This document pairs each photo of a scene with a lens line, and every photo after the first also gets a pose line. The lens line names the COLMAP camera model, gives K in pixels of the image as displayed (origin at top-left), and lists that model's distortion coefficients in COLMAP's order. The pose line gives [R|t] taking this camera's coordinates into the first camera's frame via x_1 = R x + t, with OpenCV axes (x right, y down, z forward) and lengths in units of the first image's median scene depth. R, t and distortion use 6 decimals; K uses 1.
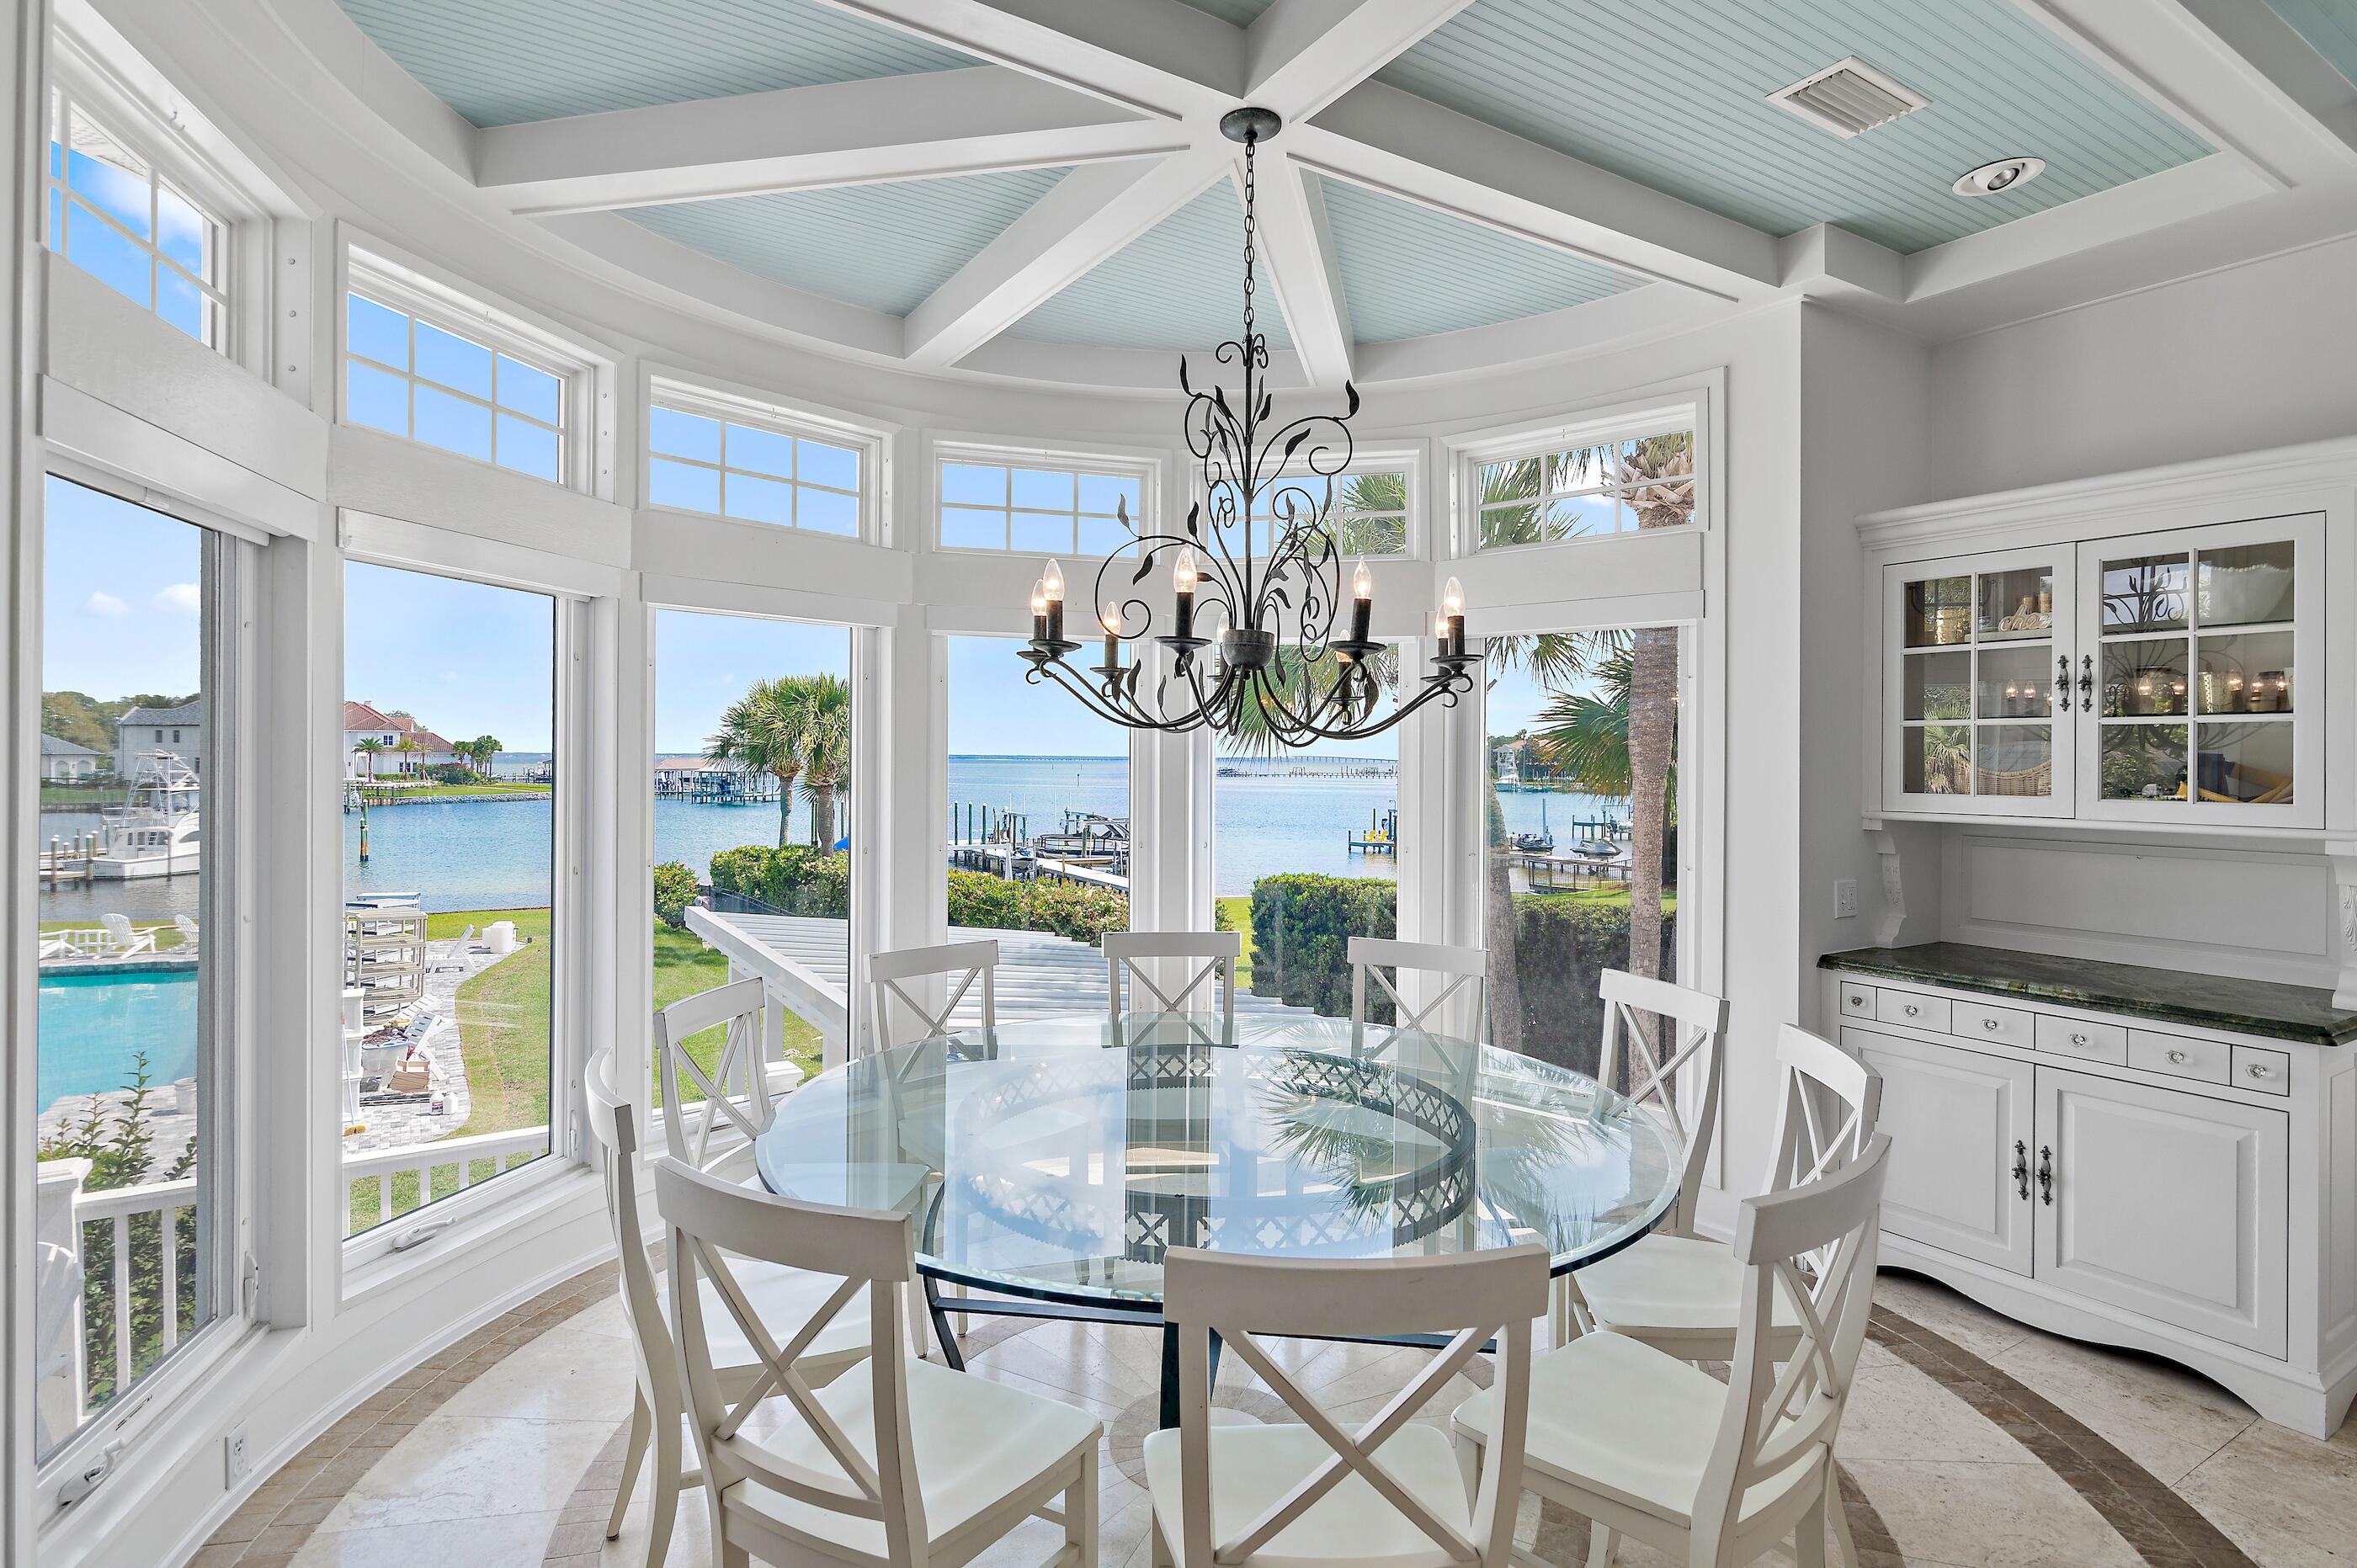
lens RADIAL K [[1175.2, 0, 1134.6], [0, 1175.2, 762.7], [0, 0, 1]] dist [-0.010755, -0.001906]
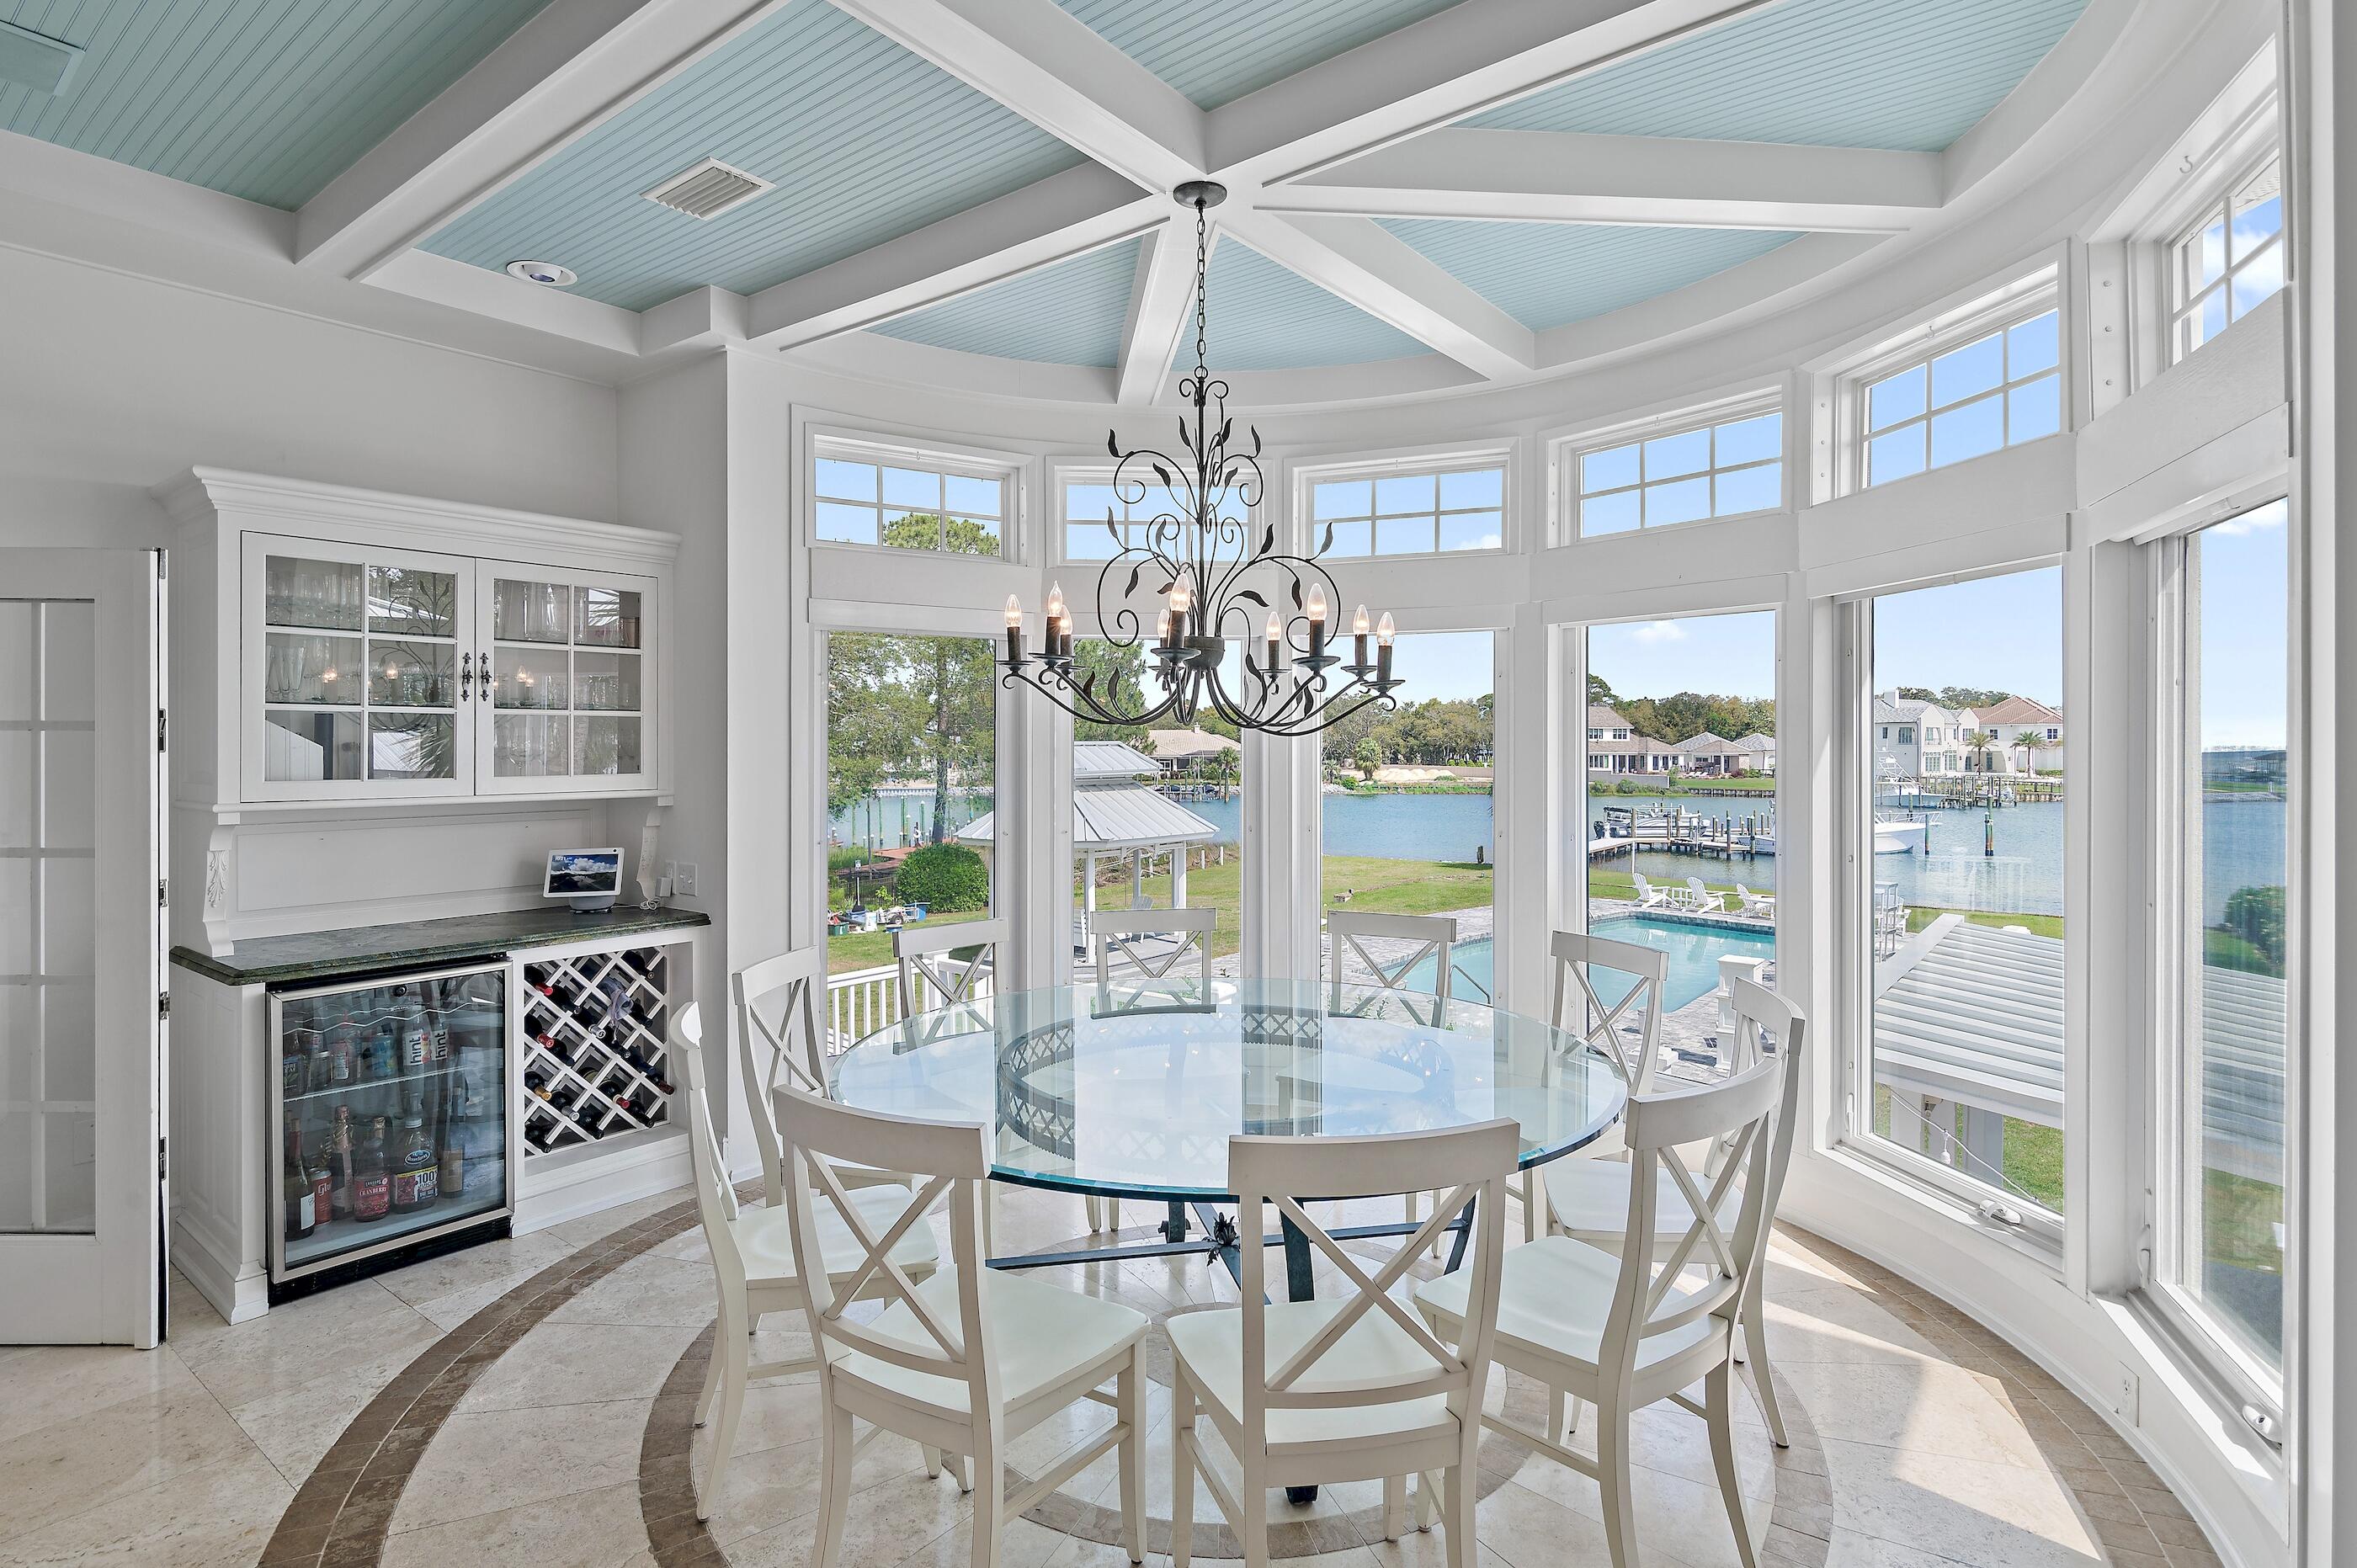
lens RADIAL K [[1175.2, 0, 1190.5], [0, 1175.2, 755.4], [0, 0, 1]] dist [-0.010755, -0.001906]
pose [[0.338013, -0.000662, -0.941141, 0.125379], [-0.000998, 0.999999, -0.001062, 0.000584], [0.941141, 0.001298, 0.338012, 0.064497]]
